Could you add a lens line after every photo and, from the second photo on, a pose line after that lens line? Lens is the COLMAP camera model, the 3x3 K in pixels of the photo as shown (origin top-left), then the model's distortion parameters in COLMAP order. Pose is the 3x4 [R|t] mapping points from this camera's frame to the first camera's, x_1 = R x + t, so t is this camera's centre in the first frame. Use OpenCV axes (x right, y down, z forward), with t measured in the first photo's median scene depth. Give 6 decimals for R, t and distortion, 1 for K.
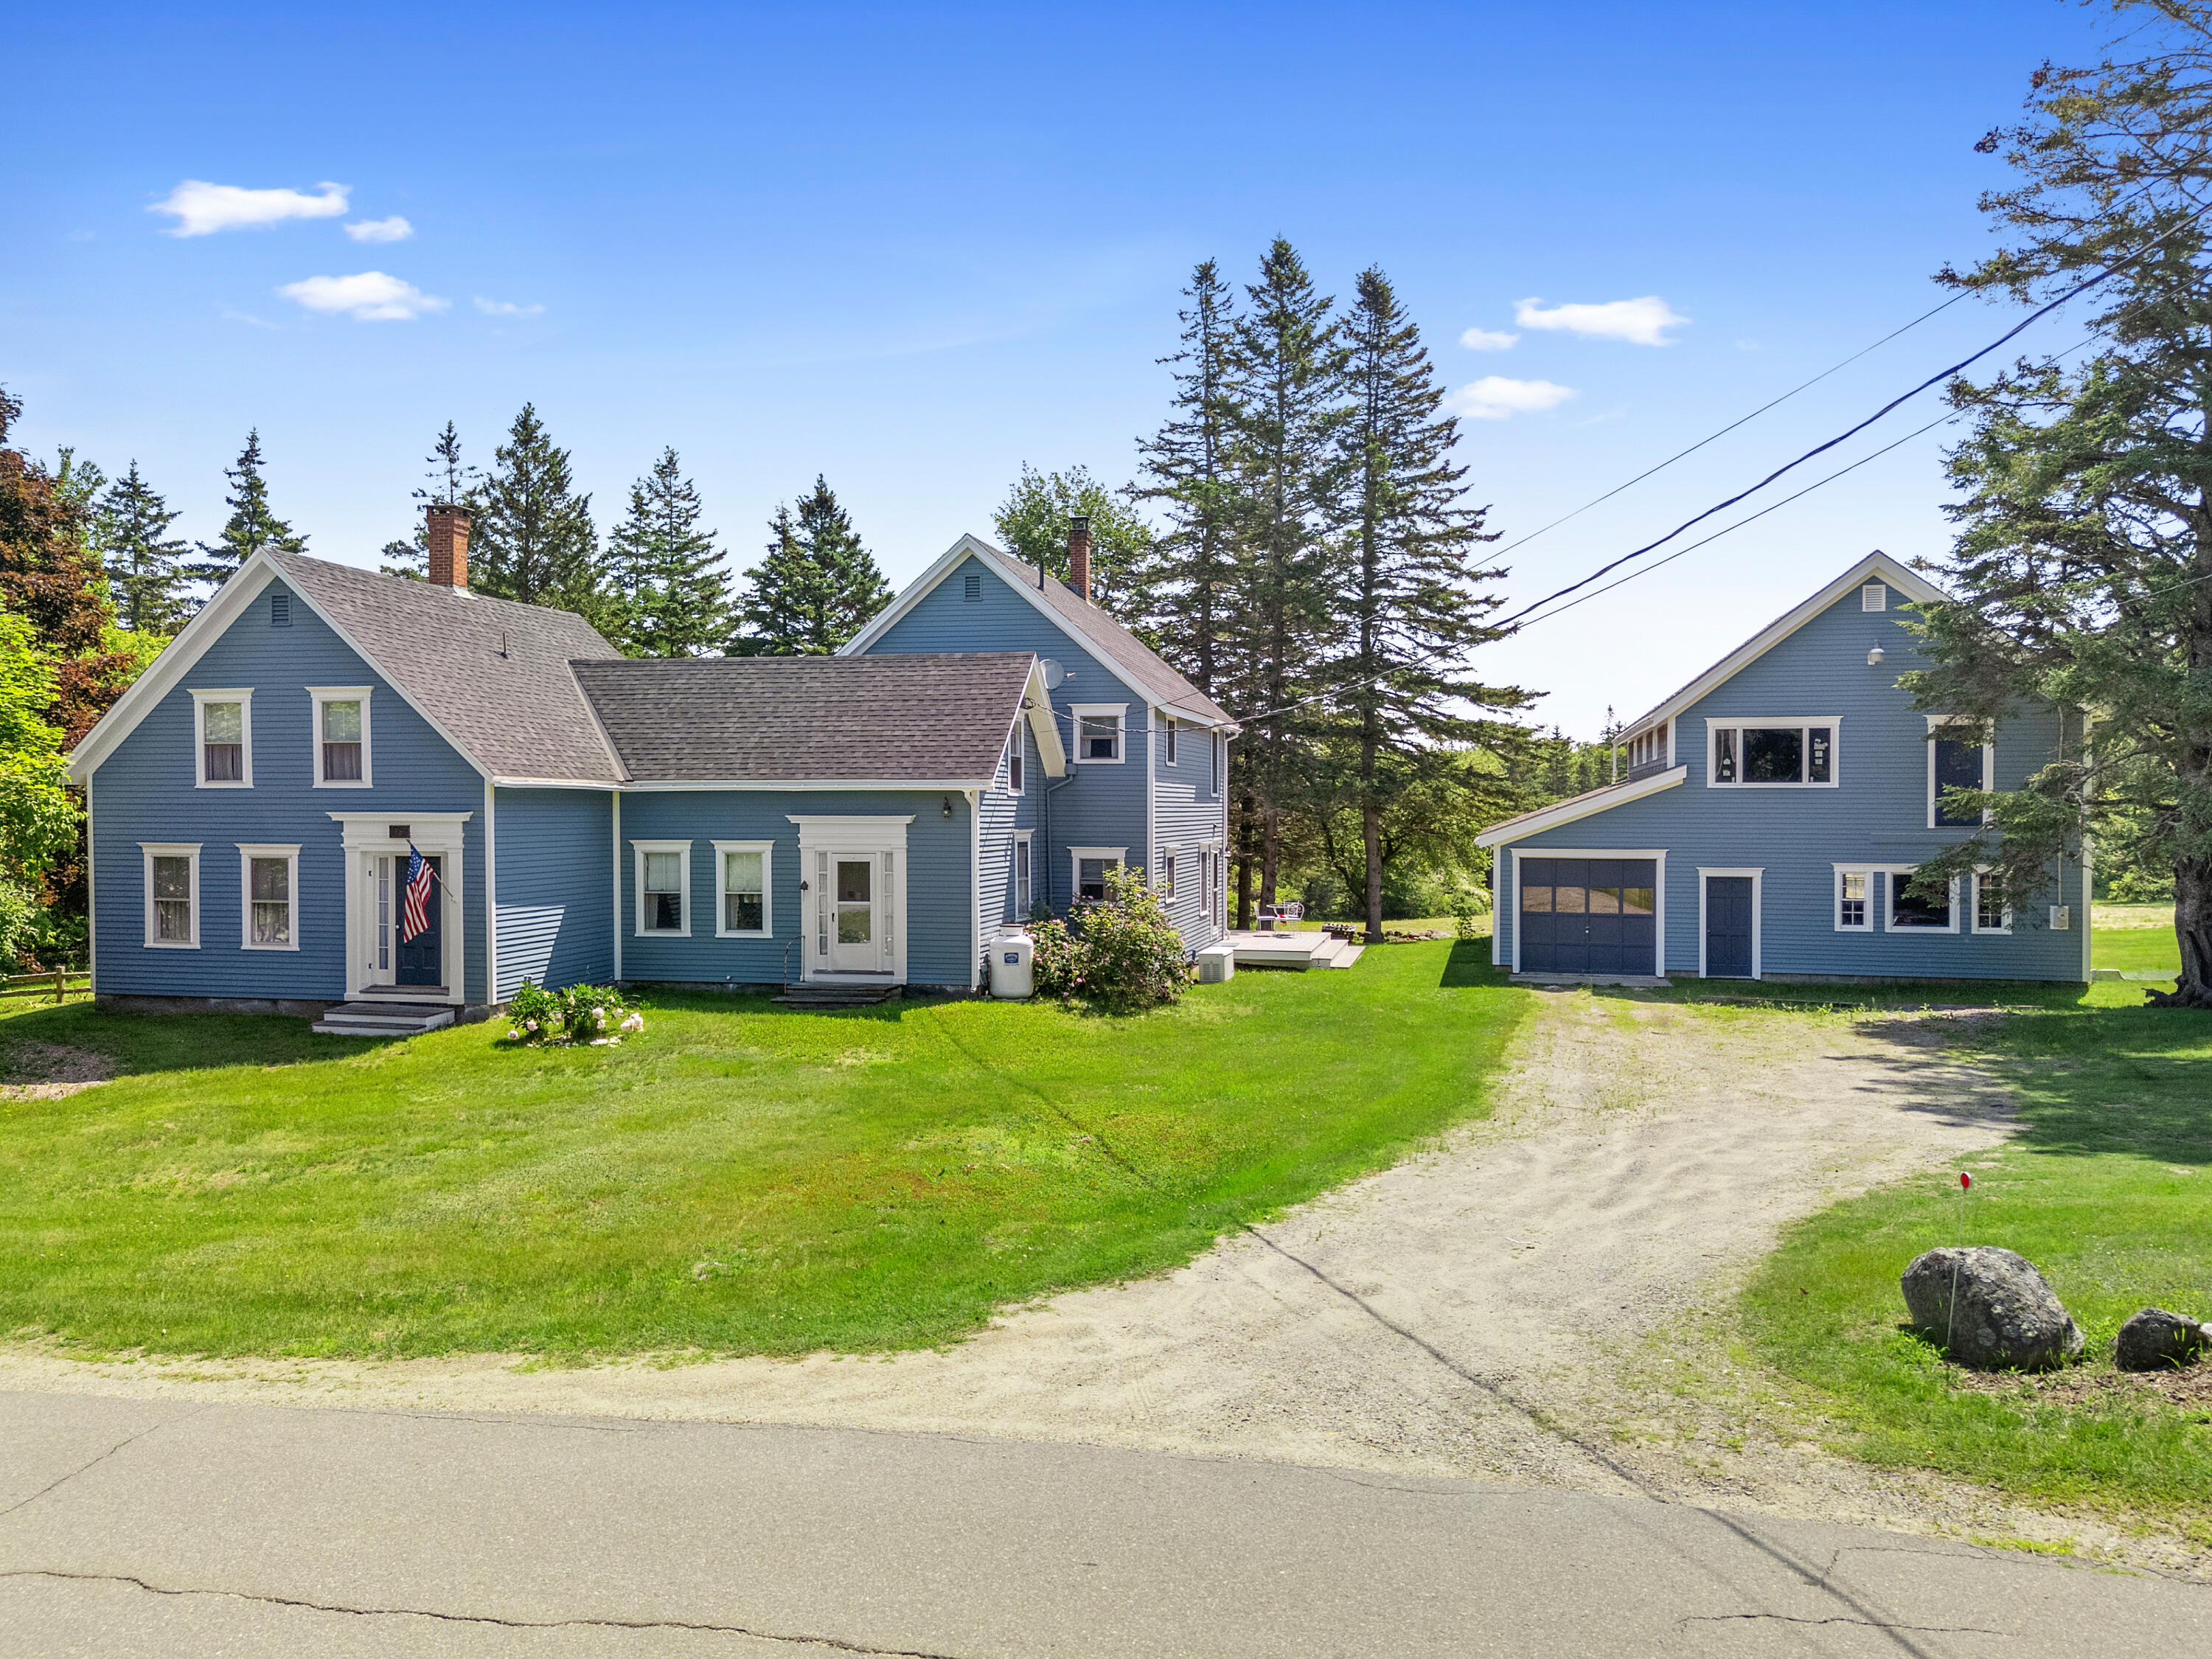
lens RADIAL K [[1548.8, 0, 1106.0], [0, 1548.8, 829.5], [0, 0, 1]] dist [0.094345, -0.099078]
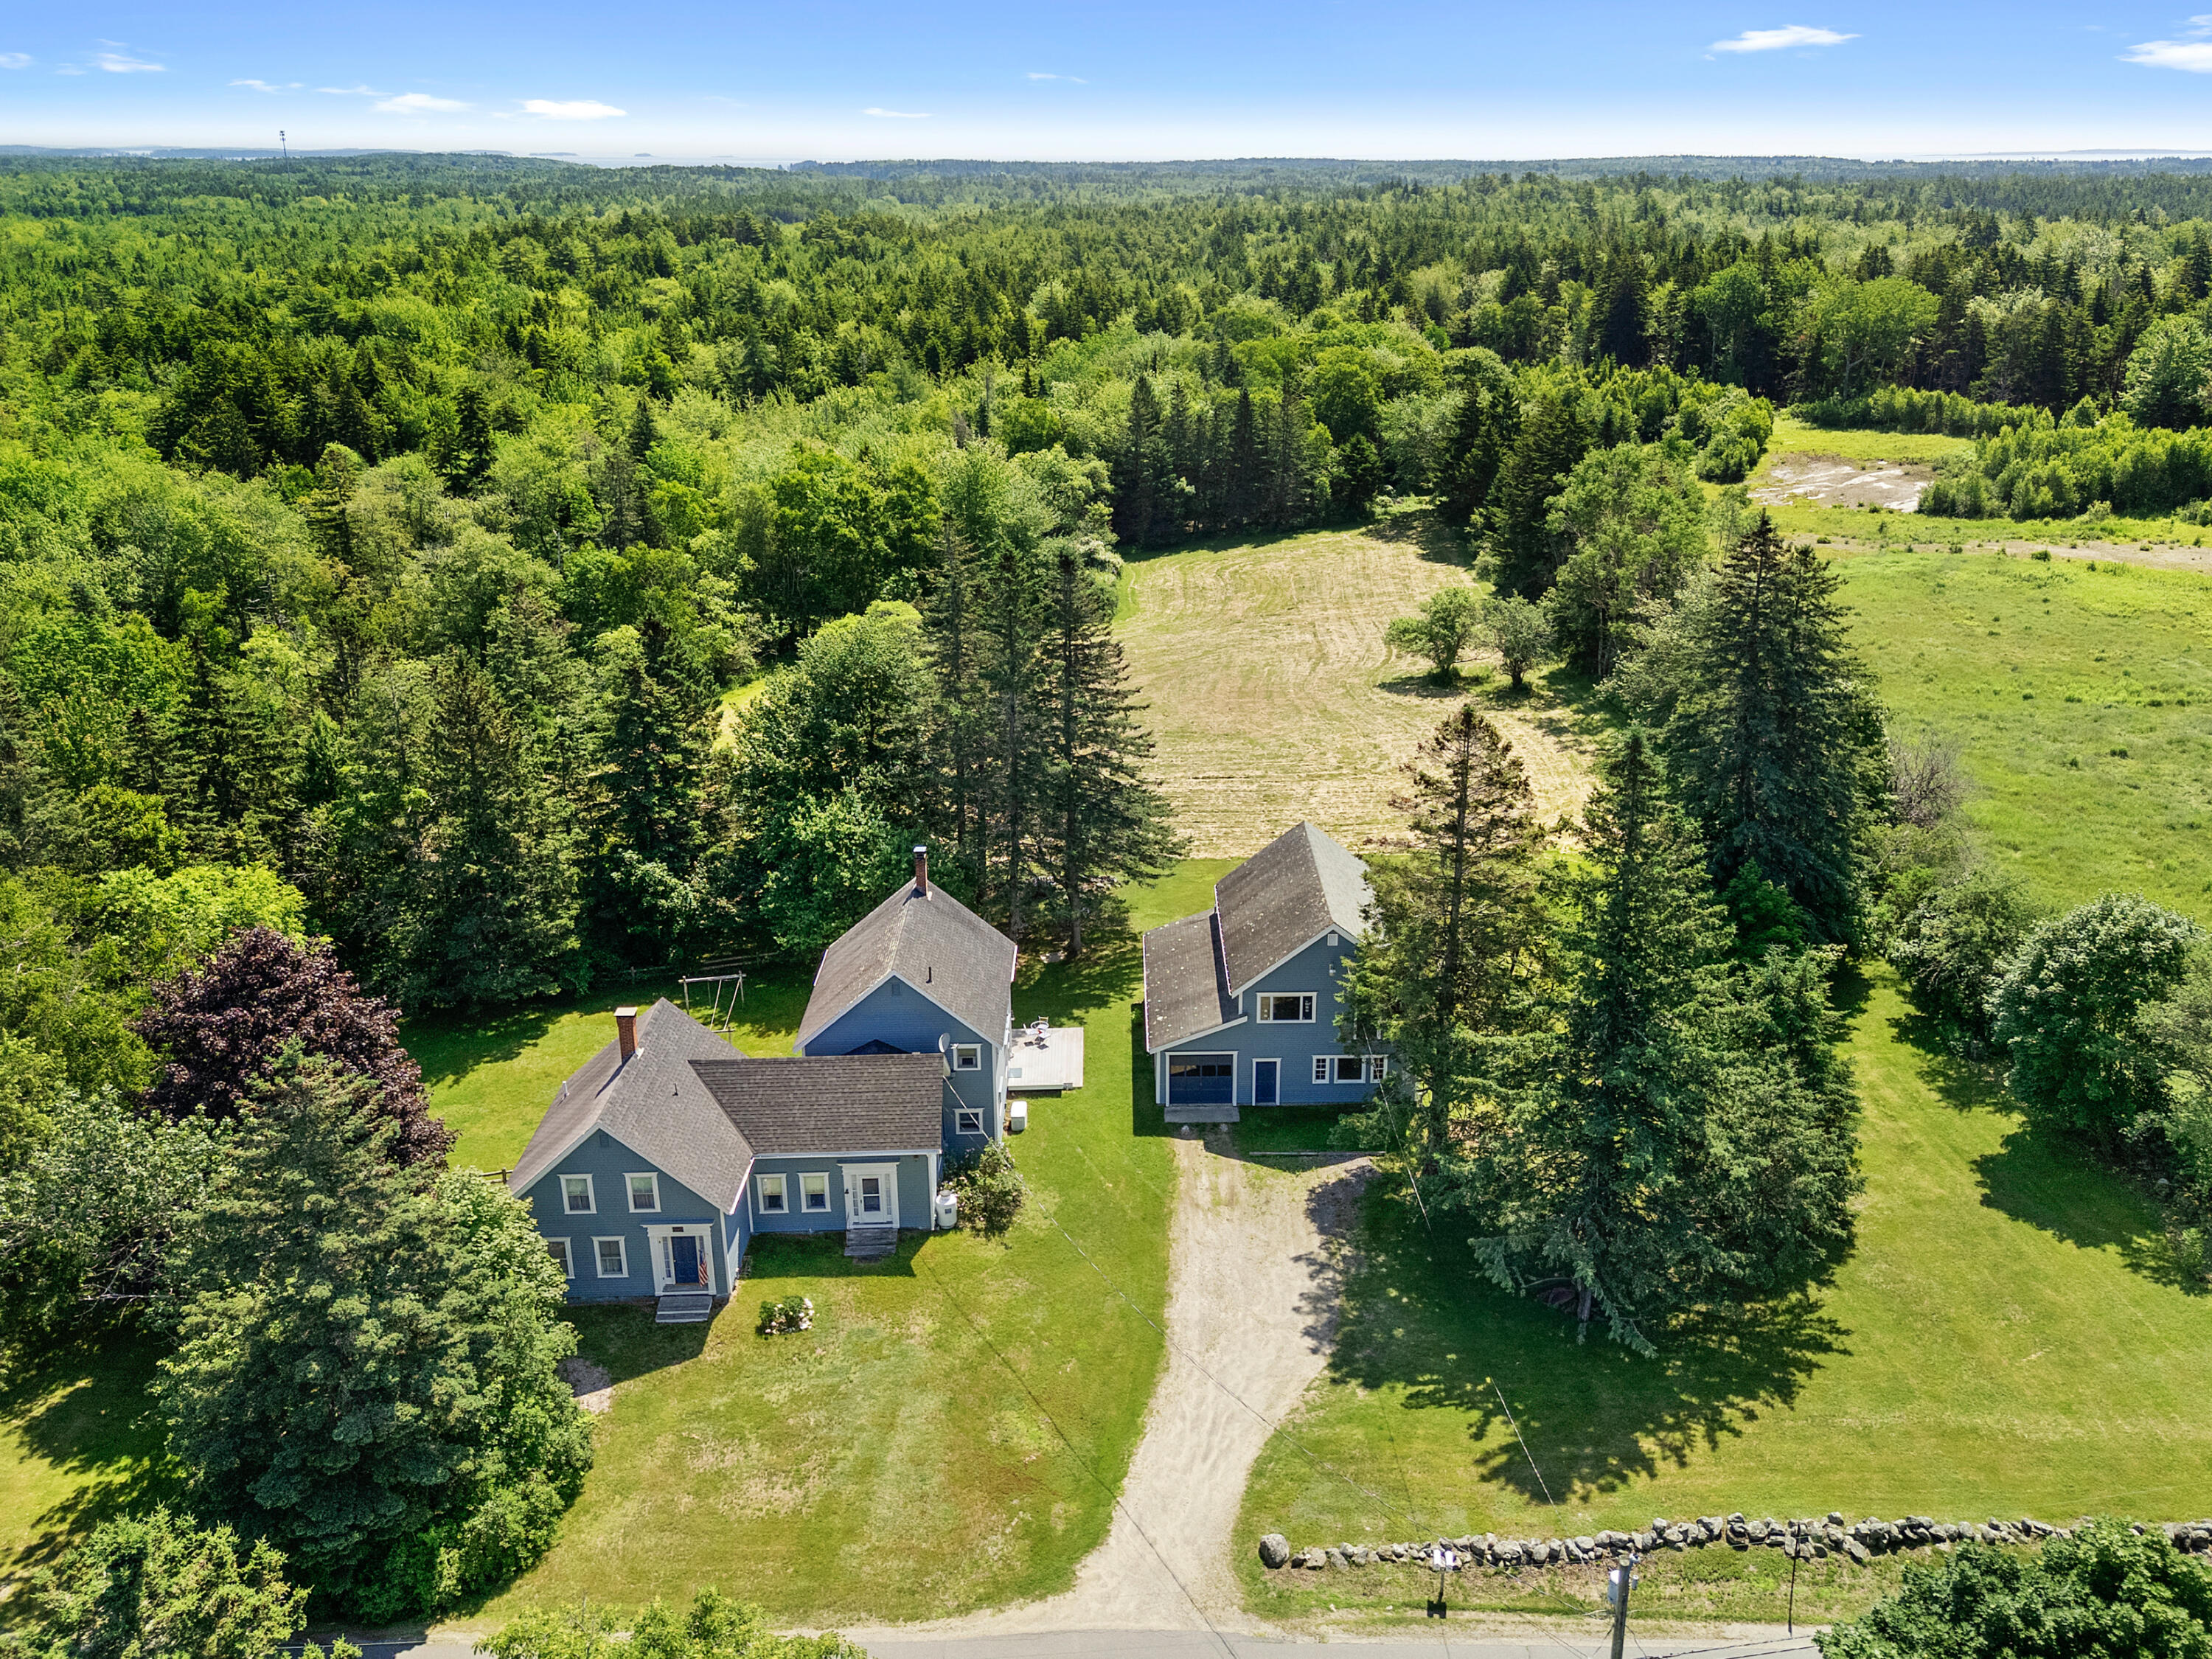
lens RADIAL K [[1577.3, 0, 1106.0], [0, 1577.3, 829.5], [0, 0, 1]] dist [0.074603, -0.068973]
pose [[0.970814, -0.097905, 0.218938, -0.245103], [0.020713, 0.943698, 0.330160, -1.004007], [-0.238936, -0.315989, 0.918183, -0.803733]]
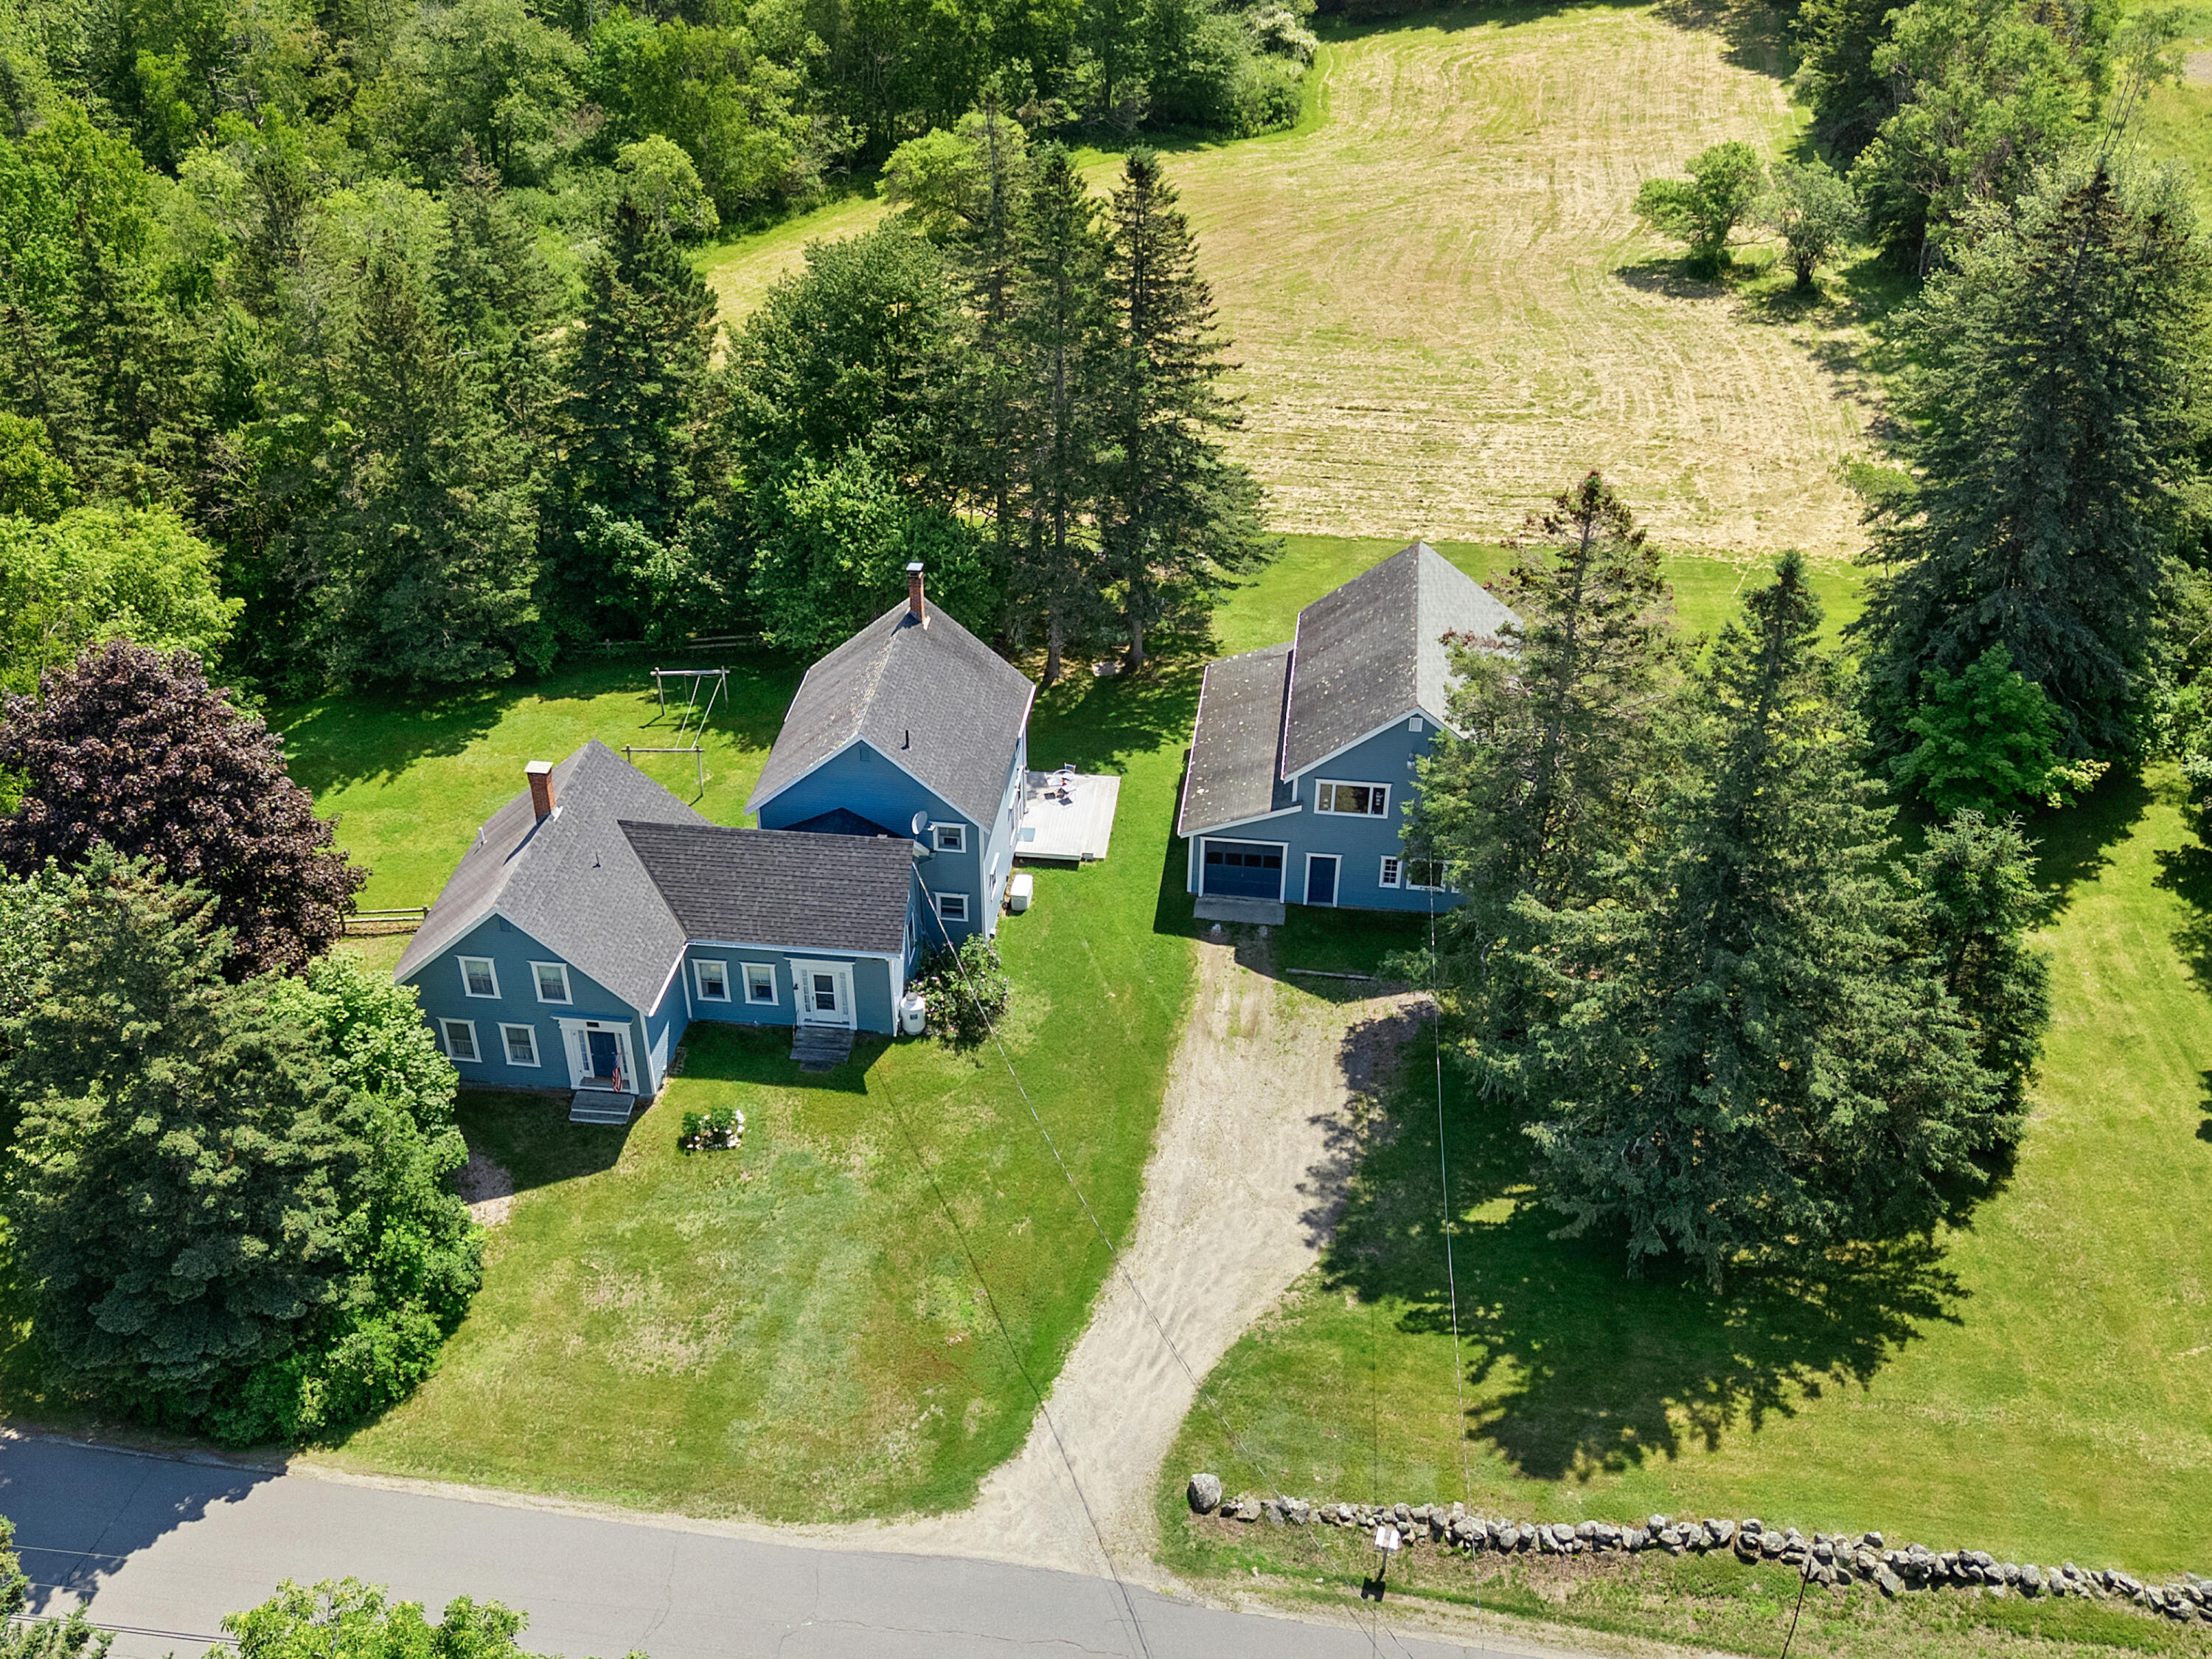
lens RADIAL K [[1930.5, 0, 1070.3], [0, 1930.5, 804.8], [0, 0, 1]] dist [0.099417, -0.144709]
pose [[0.994459, -0.064149, 0.083287, -0.045542], [0.008935, 0.840955, 0.541031, -1.200886], [-0.104747, -0.537289, 0.836868, -0.708788]]
